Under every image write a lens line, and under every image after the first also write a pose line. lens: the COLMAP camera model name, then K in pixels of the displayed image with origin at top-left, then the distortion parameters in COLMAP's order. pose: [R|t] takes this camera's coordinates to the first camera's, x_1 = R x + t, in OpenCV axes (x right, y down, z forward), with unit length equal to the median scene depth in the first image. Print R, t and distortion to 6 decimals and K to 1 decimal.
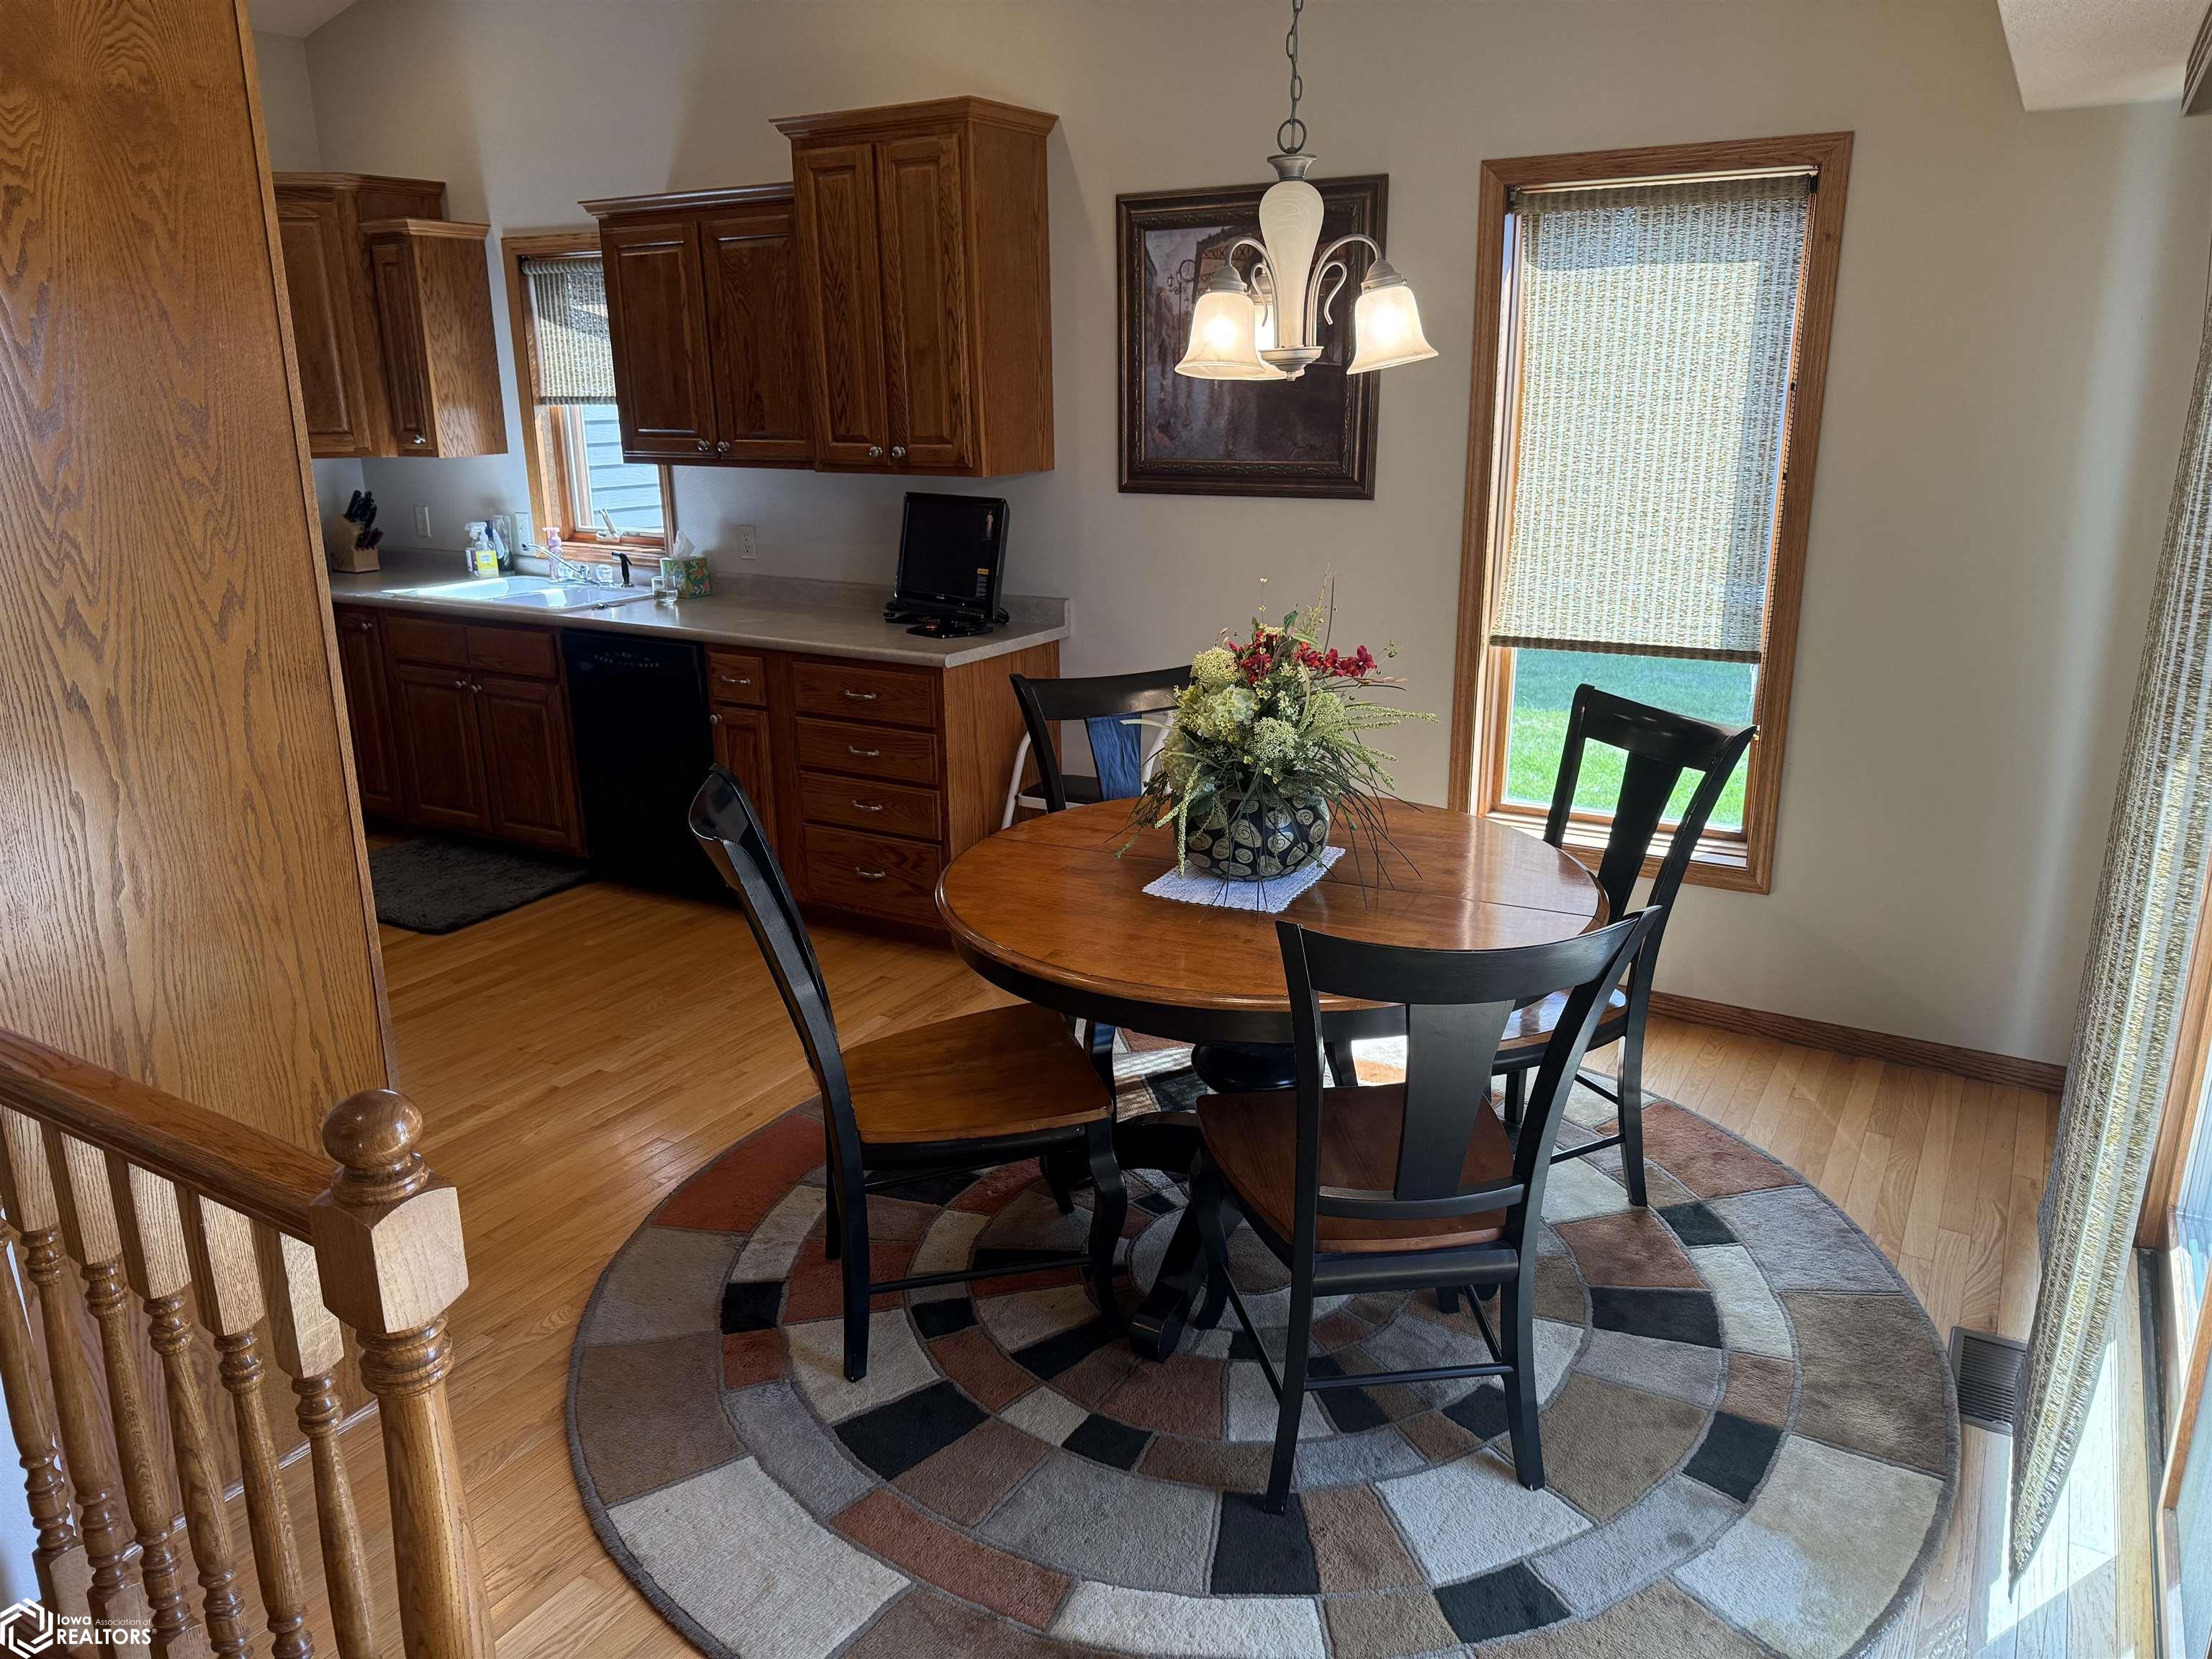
lens RADIAL K [[1572.1, 0, 1107.7], [0, 1572.1, 822.0], [0, 0, 1]] dist [0.023943, -0.034455]
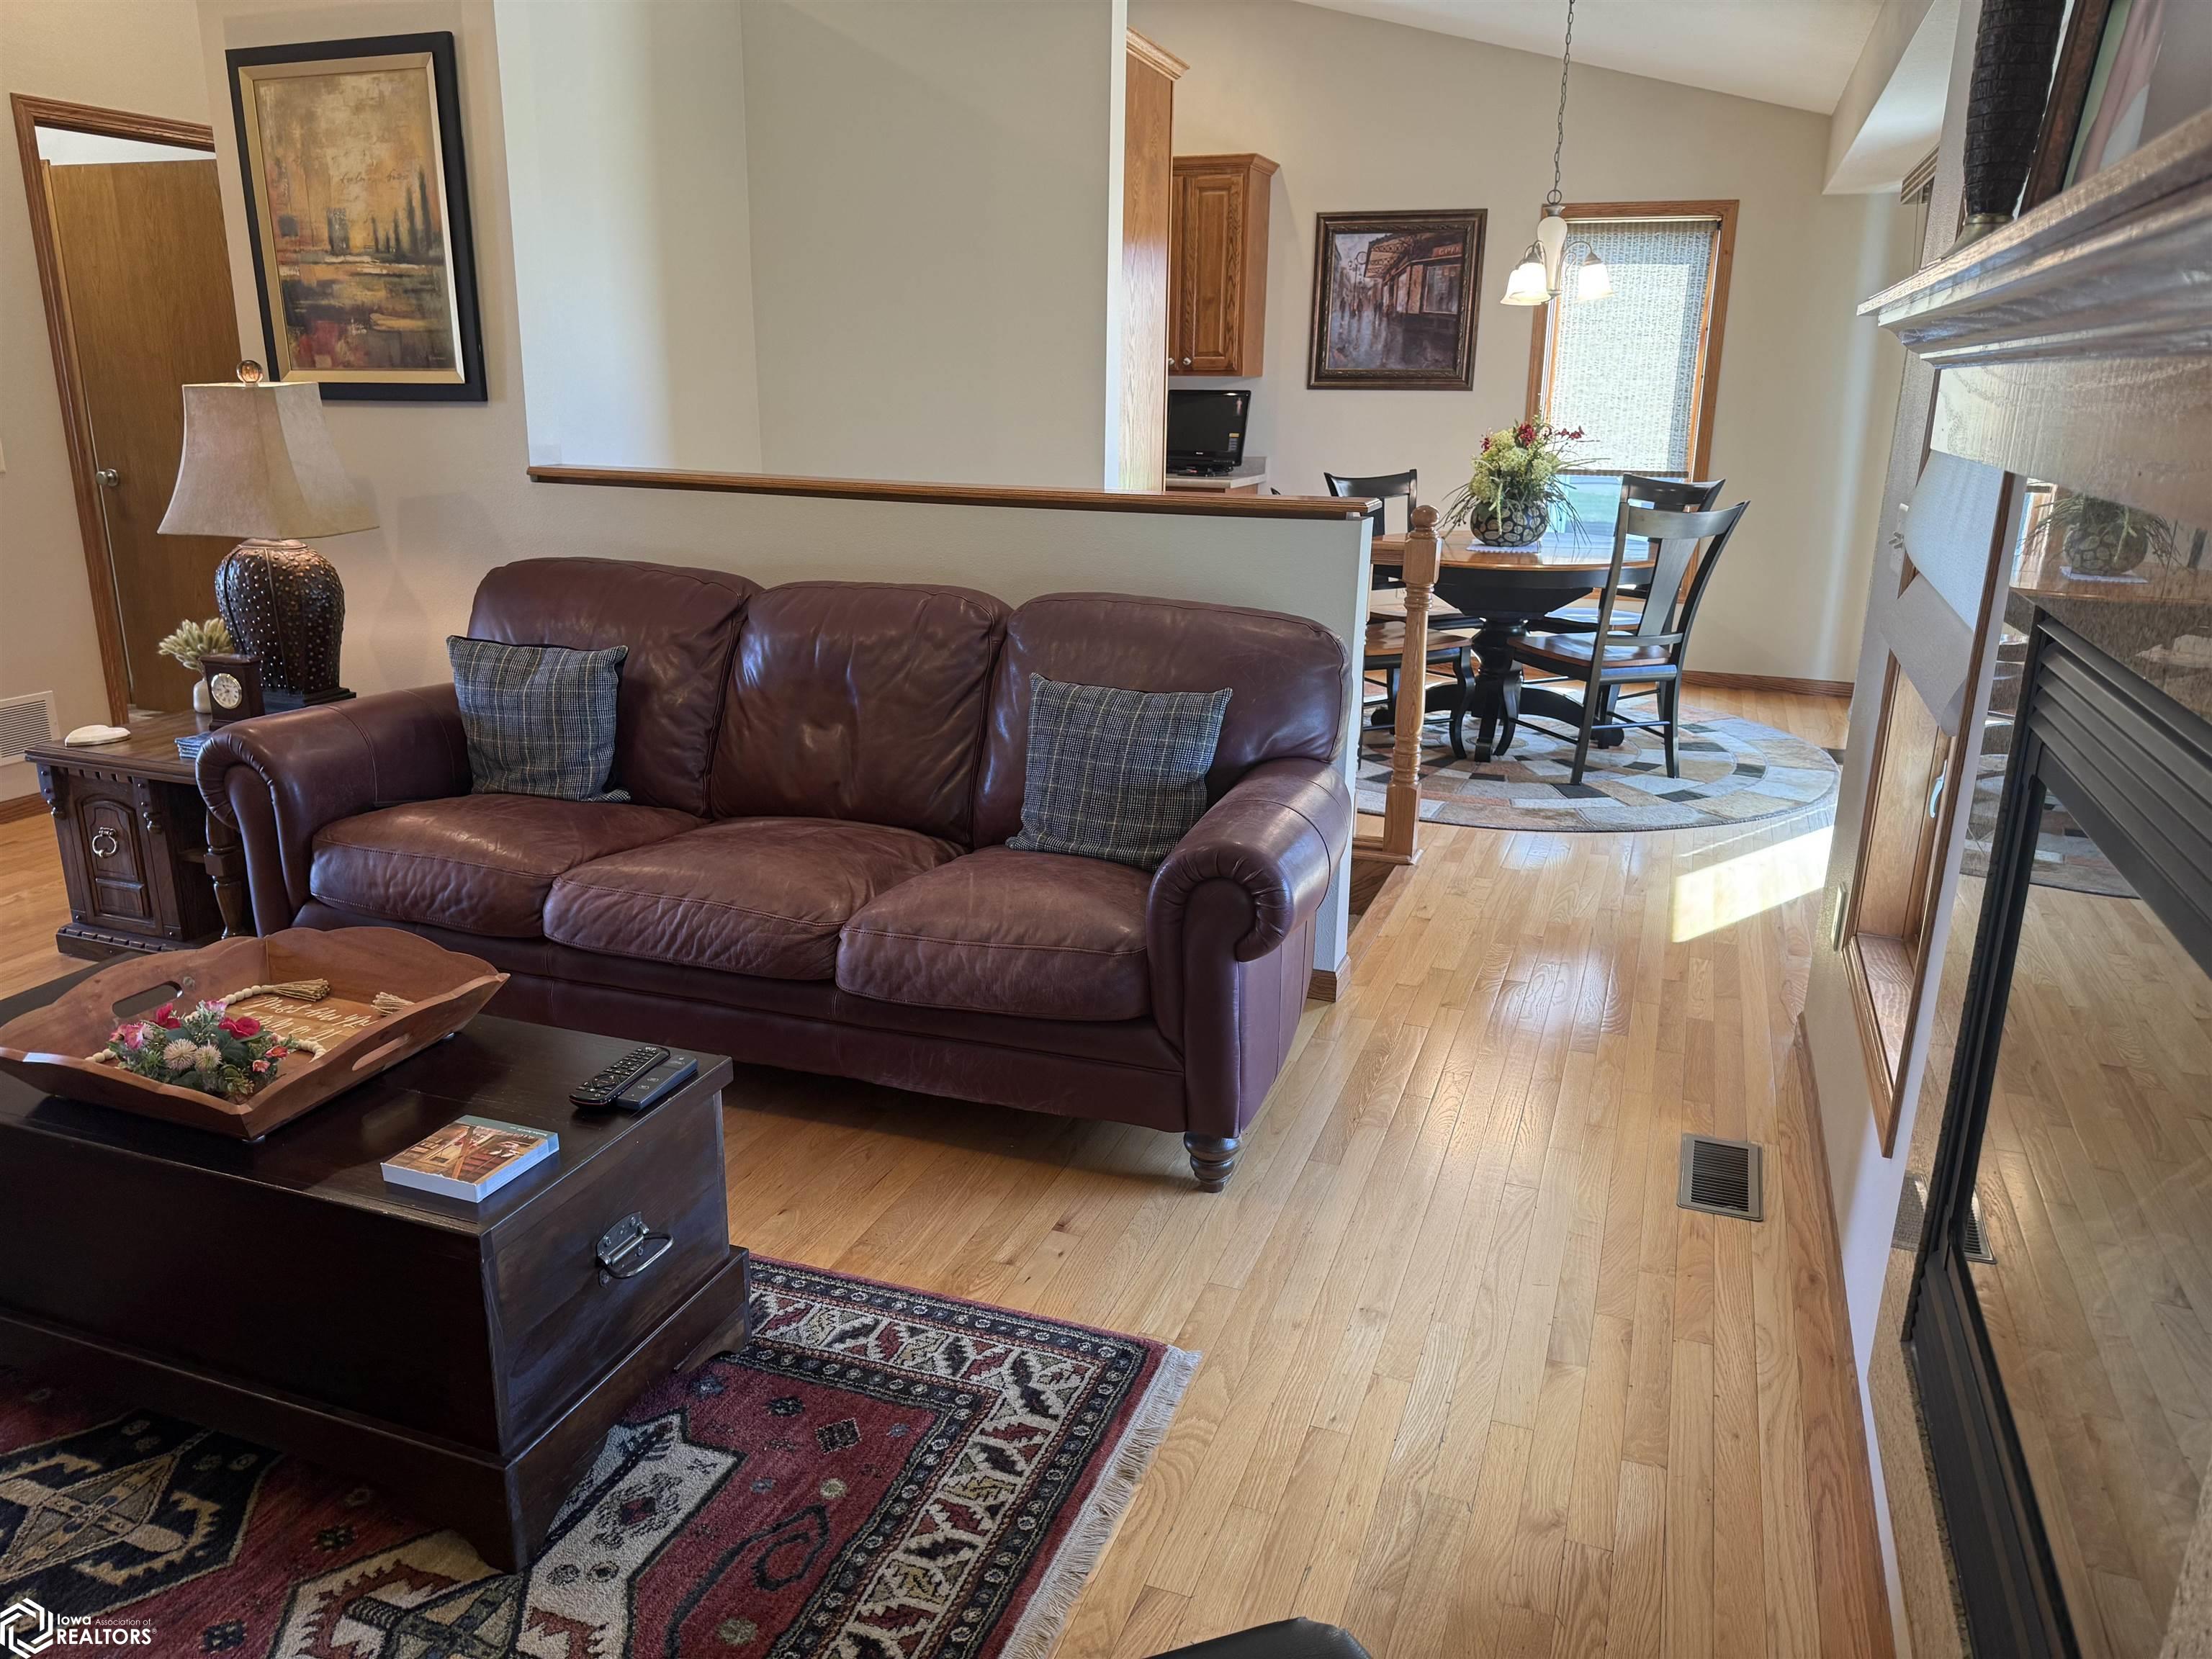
lens RADIAL K [[1572.1, 0, 1113.4], [0, 1572.1, 815.1], [0, 0, 1]] dist [0.023943, -0.034455]
pose [[0.984109, -0.025752, 0.175690, -0.545521], [0.026397, 0.999651, -0.001333, 0.259417], [-0.175594, 0.005950, 0.984445, -0.659102]]
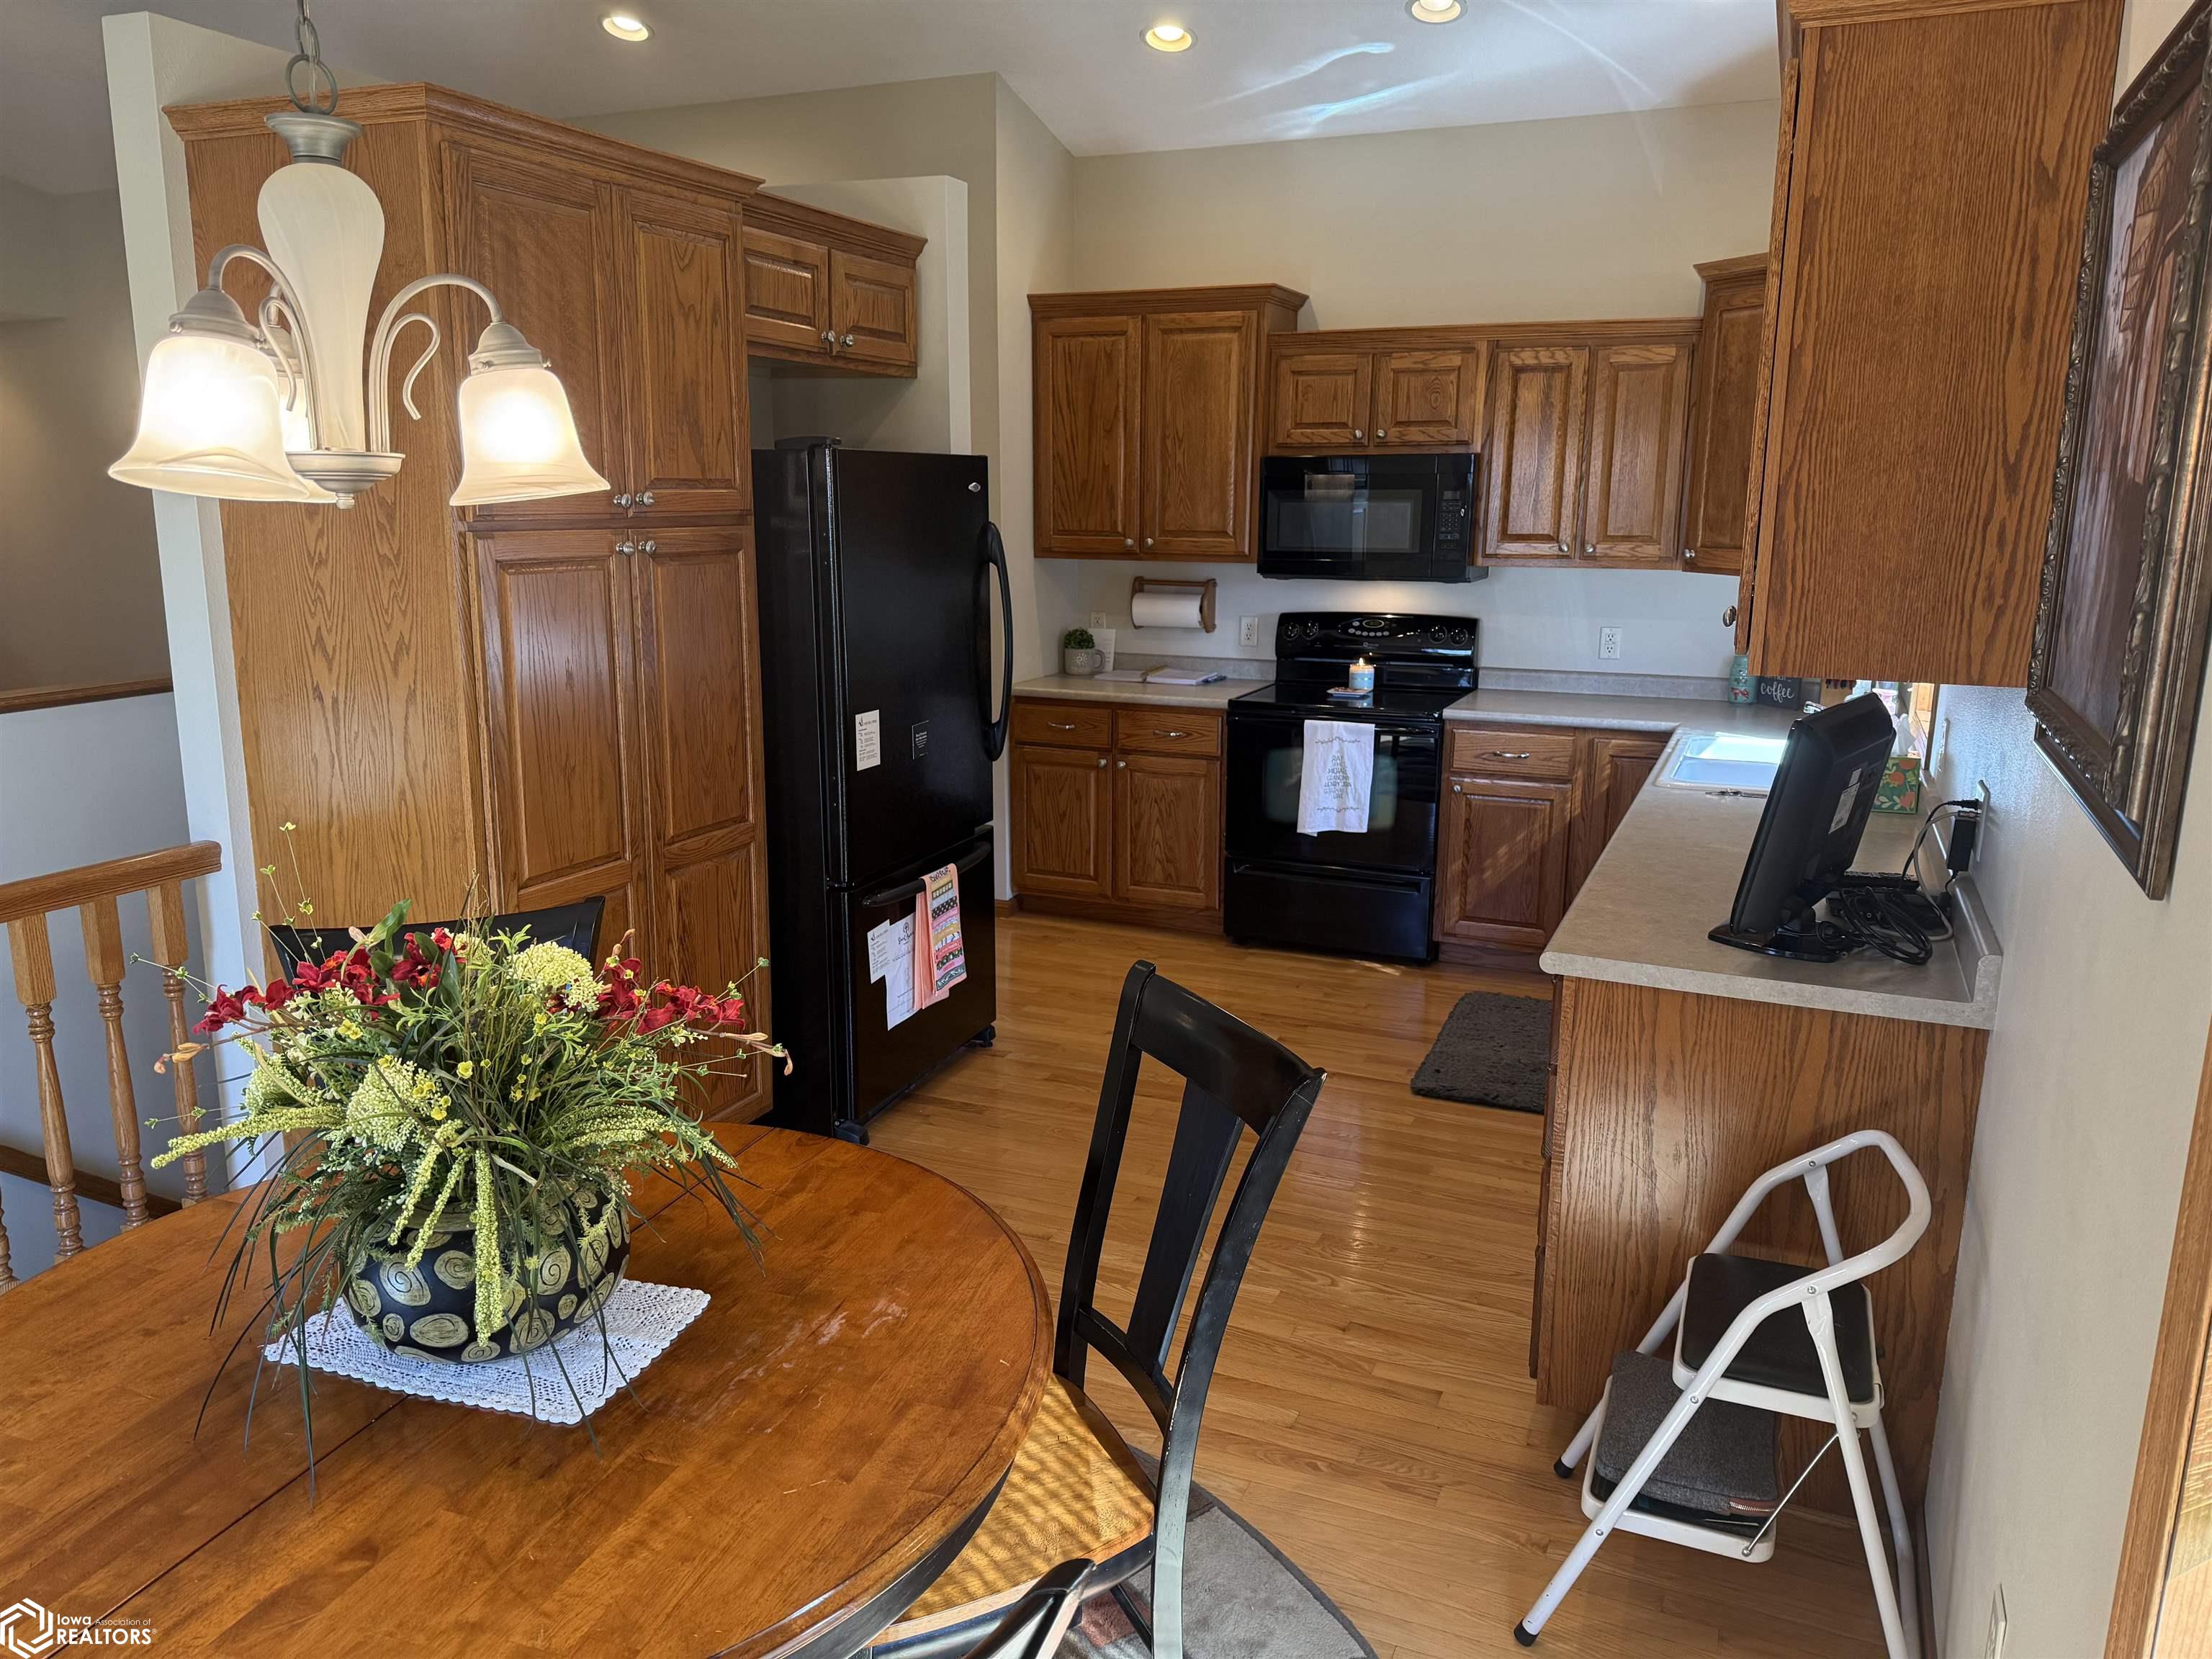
lens RADIAL K [[1572.1, 0, 1104.3], [0, 1572.1, 839.7], [0, 0, 1]] dist [0.023943, -0.034455]
pose [[0.110734, 0.222229, -0.968686, 0.428677], [-0.269574, 0.944857, 0.185946, -0.202030], [0.956592, 0.240542, 0.164534, 0.711179]]
